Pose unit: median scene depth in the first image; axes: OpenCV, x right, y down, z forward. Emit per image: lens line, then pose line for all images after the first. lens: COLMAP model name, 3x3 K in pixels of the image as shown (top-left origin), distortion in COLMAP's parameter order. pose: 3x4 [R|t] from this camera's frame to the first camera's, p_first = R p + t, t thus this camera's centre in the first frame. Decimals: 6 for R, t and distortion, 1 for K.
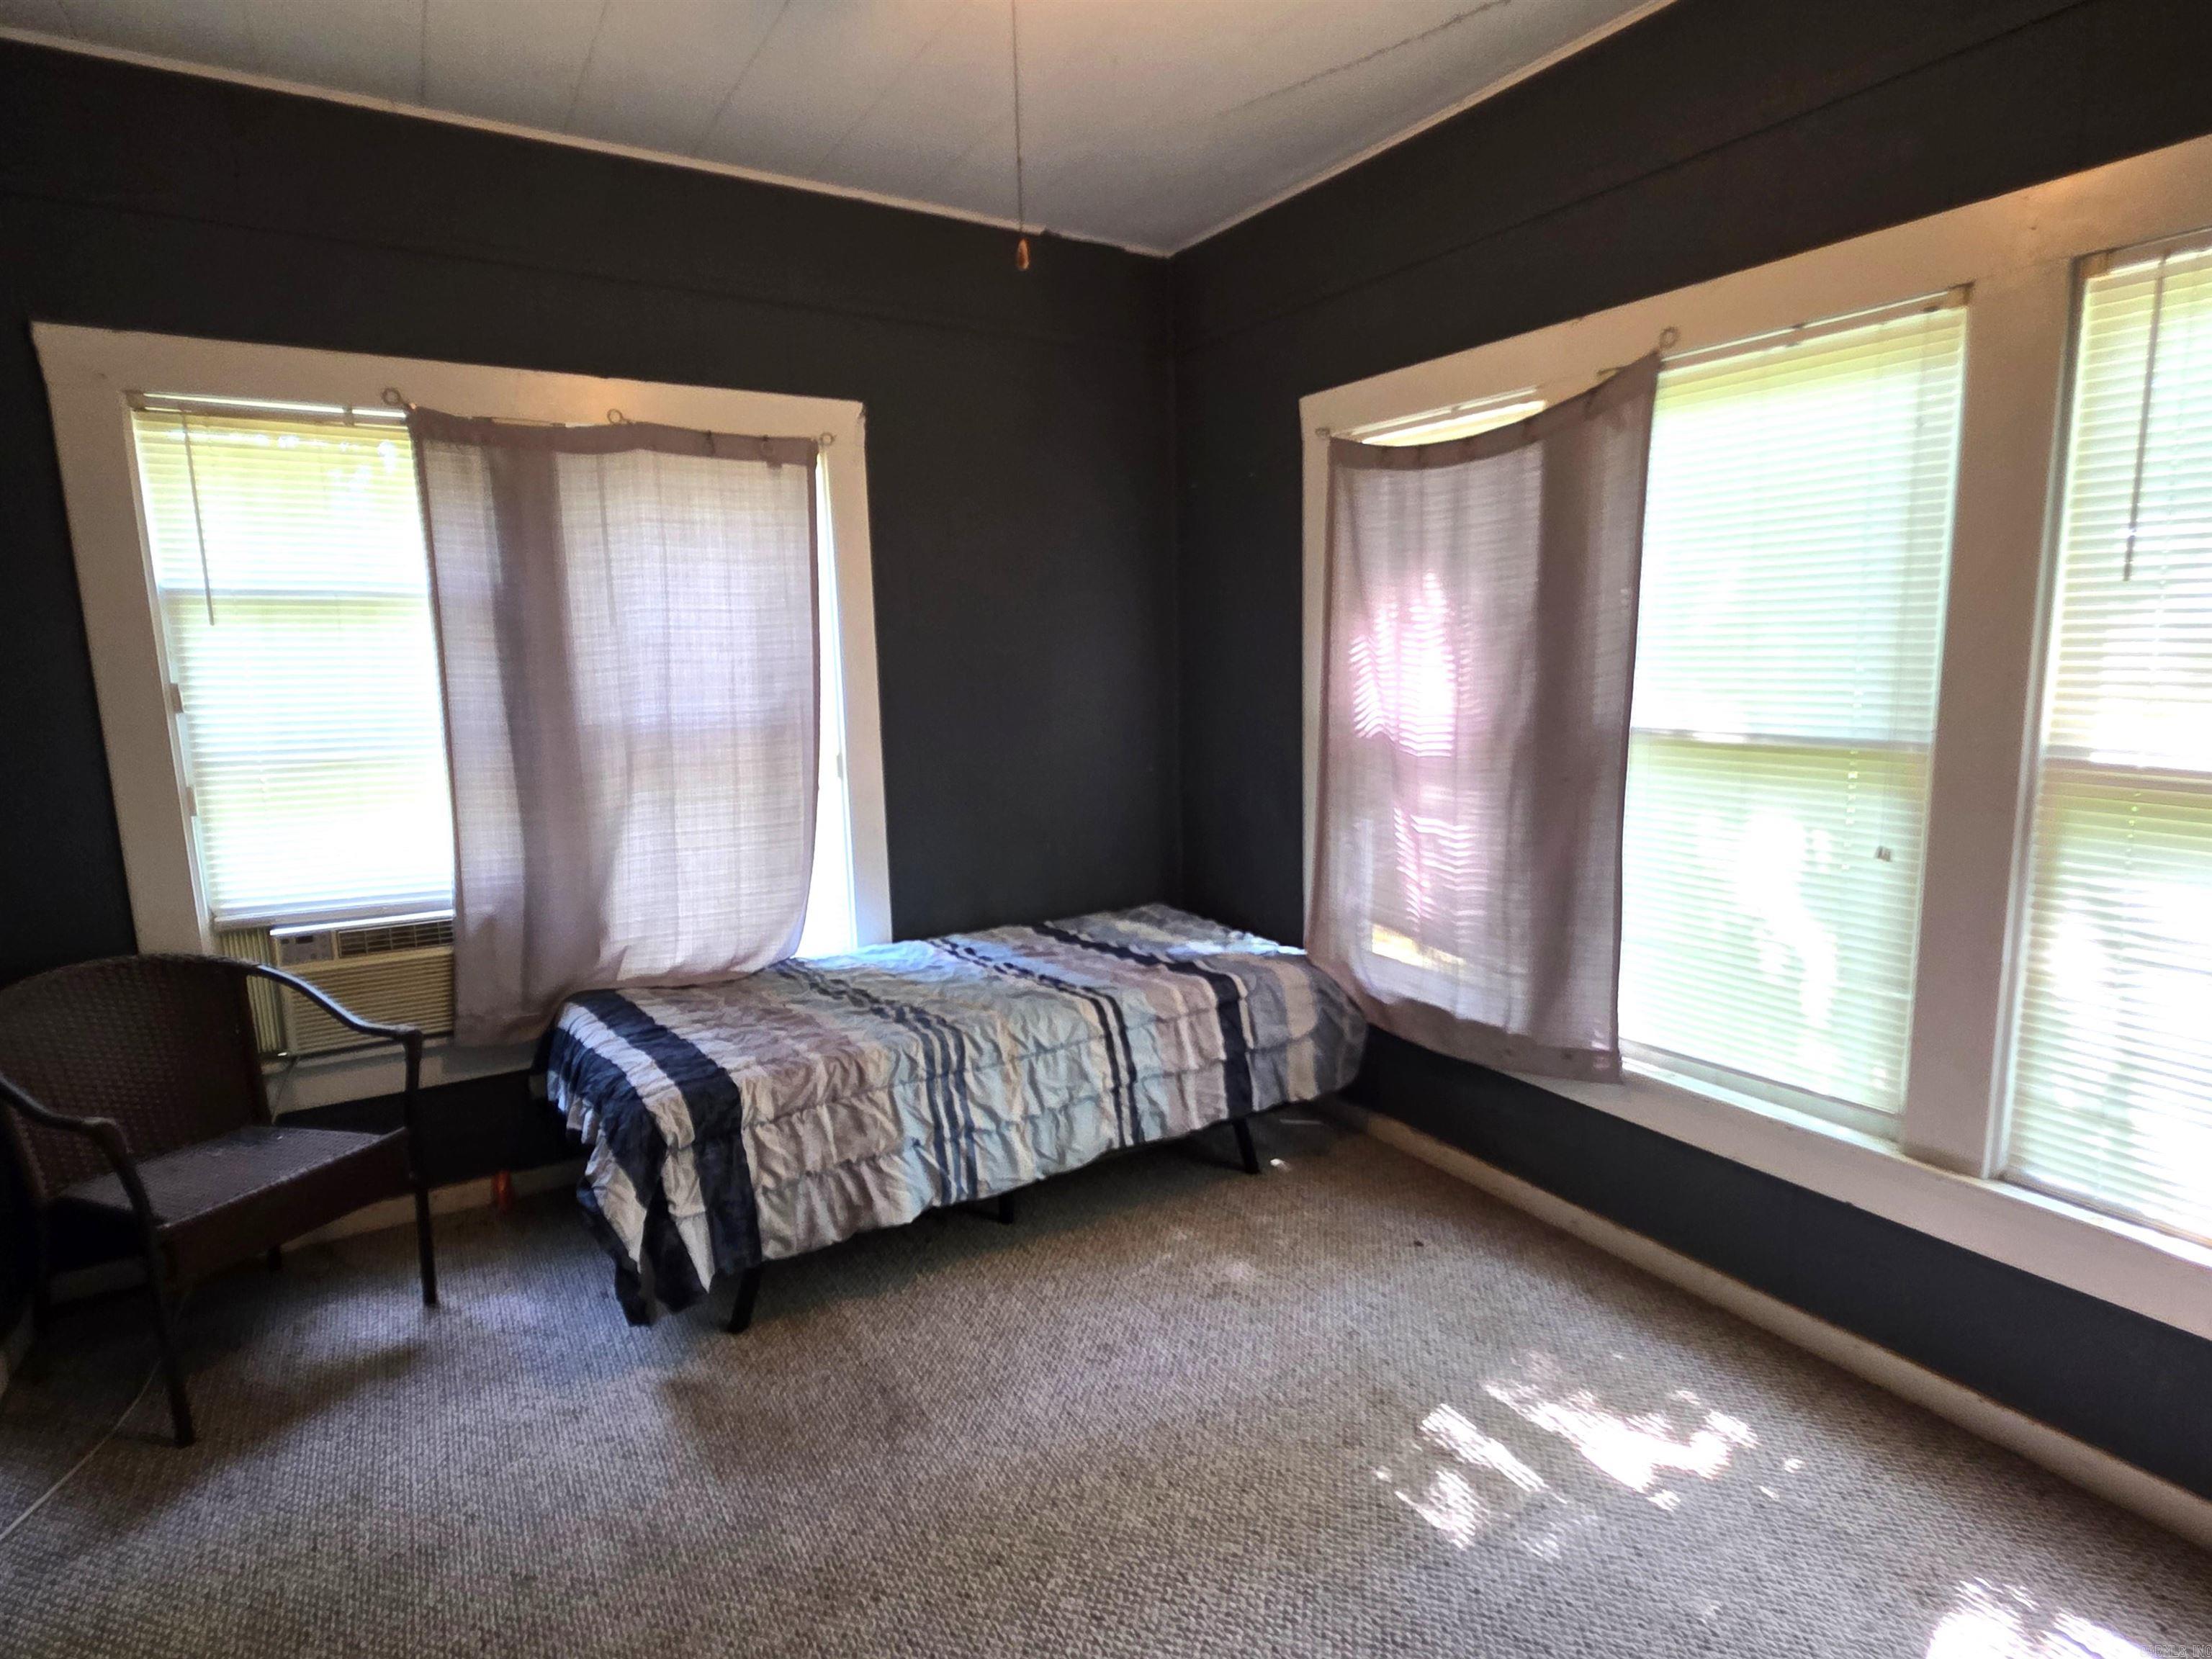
lens RADIAL K [[1167.1, 0, 1109.6], [0, 1167.1, 829.7], [0, 0, 1]] dist [0.003020, -0.000266]
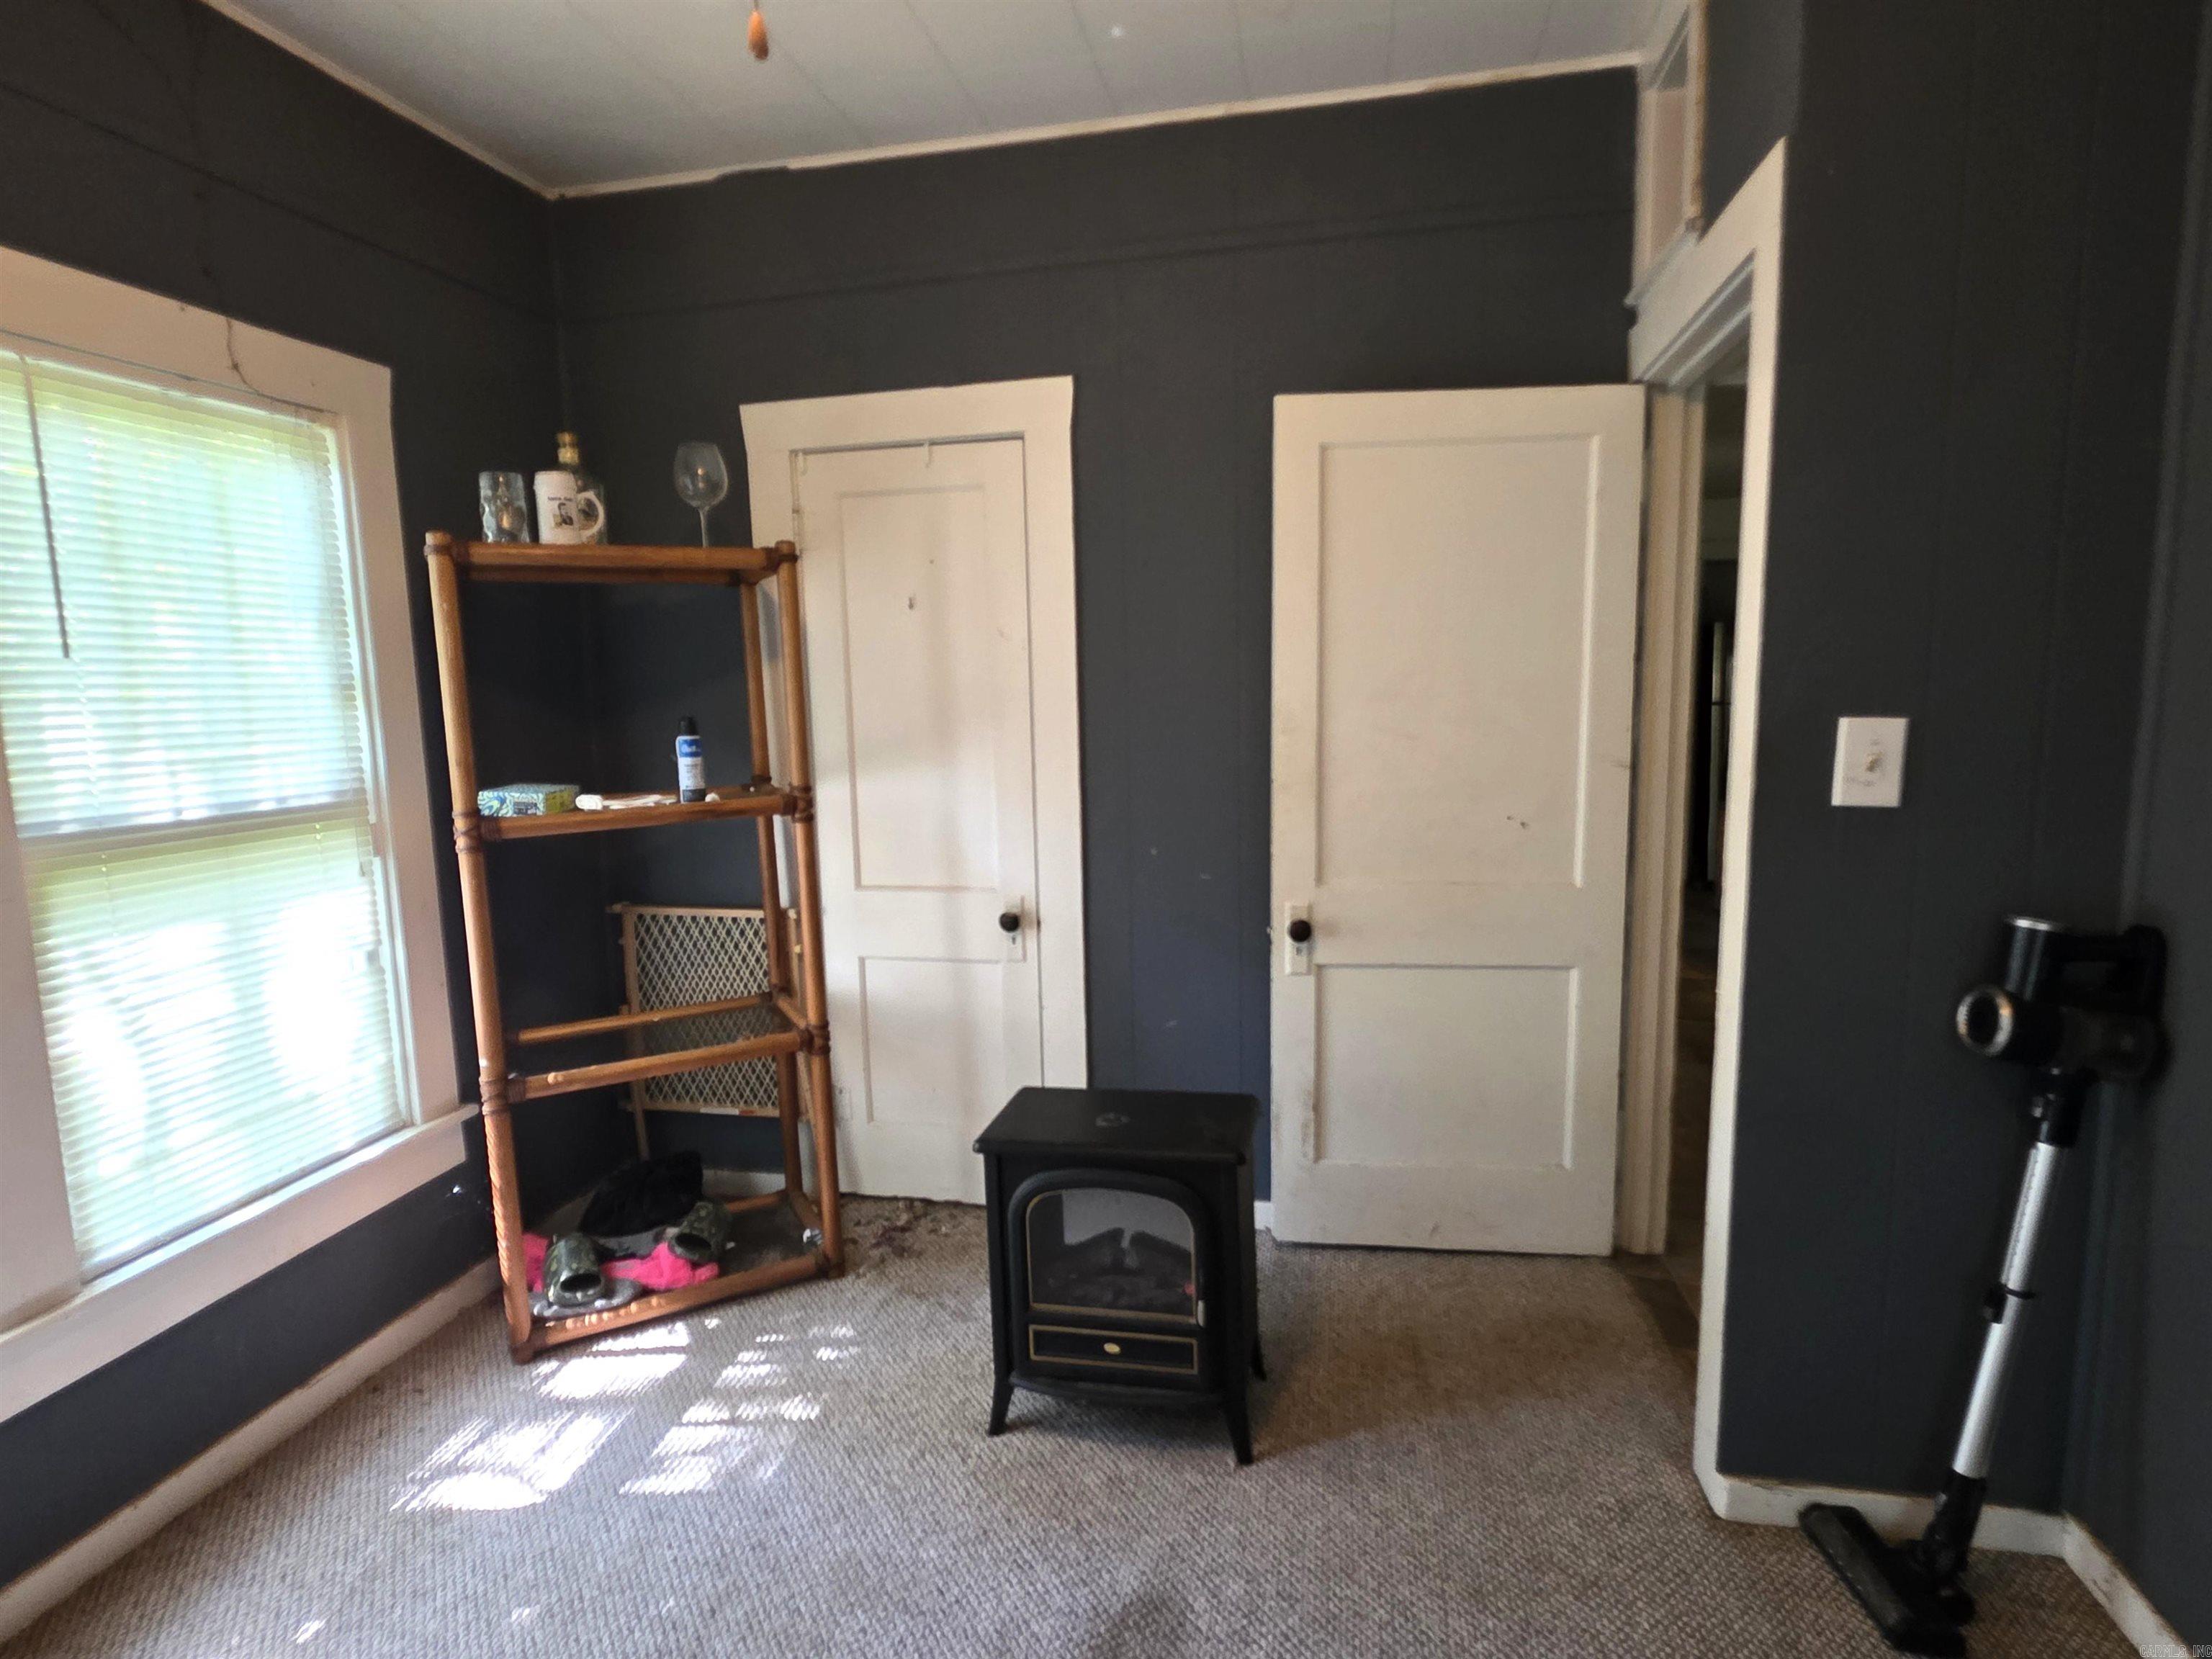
lens RADIAL K [[1167.1, 0, 1110.5], [0, 1167.1, 827.6], [0, 0, 1]] dist [0.003020, -0.000266]
pose [[-0.742989, -0.063581, 0.666276, -0.495173], [0.128943, 0.963232, 0.235708, -0.184572], [-0.656765, 0.261040, -0.707473, 1.112996]]
